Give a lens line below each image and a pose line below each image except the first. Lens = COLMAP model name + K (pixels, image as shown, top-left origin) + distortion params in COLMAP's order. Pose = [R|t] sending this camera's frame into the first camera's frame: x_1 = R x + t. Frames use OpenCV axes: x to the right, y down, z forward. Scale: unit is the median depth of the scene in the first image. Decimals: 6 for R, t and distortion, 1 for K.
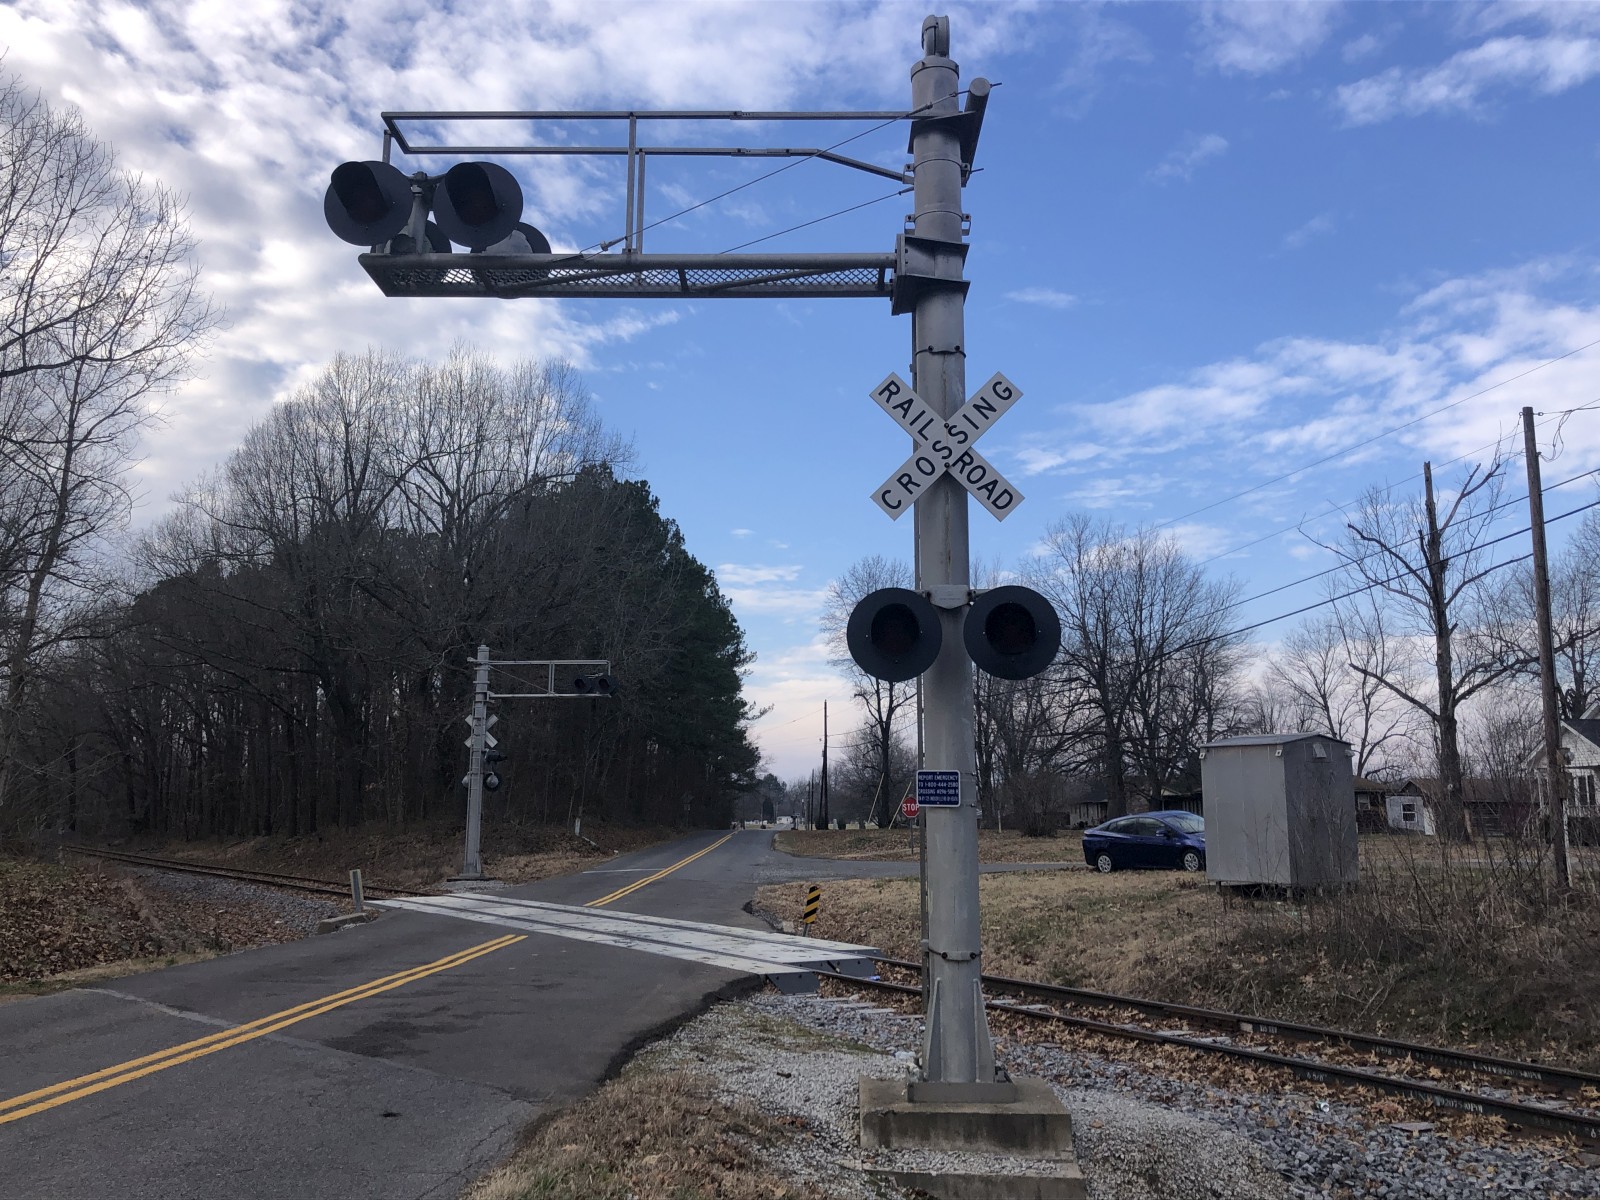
lens RADIAL K [[1416.0, 0, 782.4], [0, 1416.0, 585.0], [0, 0, 1]] dist [0.010452, -0.070293]
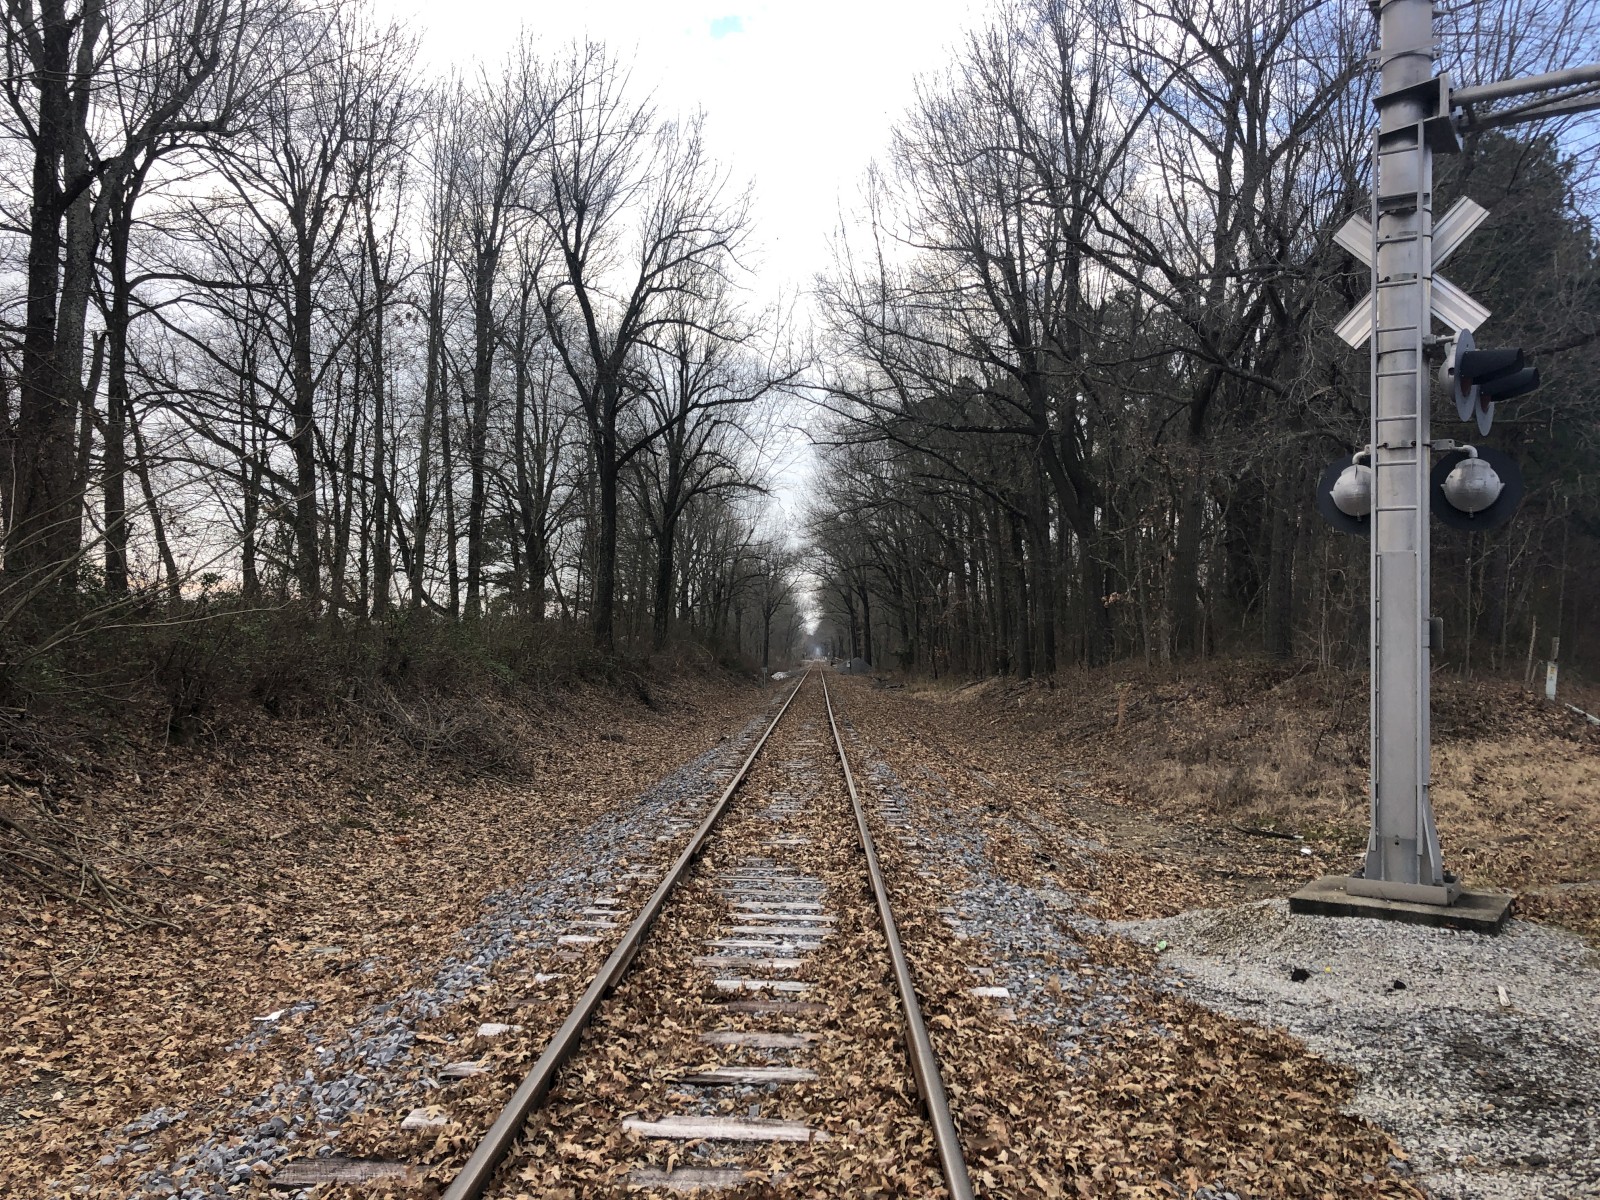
lens RADIAL K [[1311.4, 0, 802.1], [0, 1311.4, 553.8], [0, 0, 1]] dist [0.043230, -0.005099]
pose [[0.852036, -0.016750, -0.523215, -0.258141], [0.059297, 0.996143, 0.064672, 0.180075], [0.520114, -0.086127, 0.849743, 1.056501]]
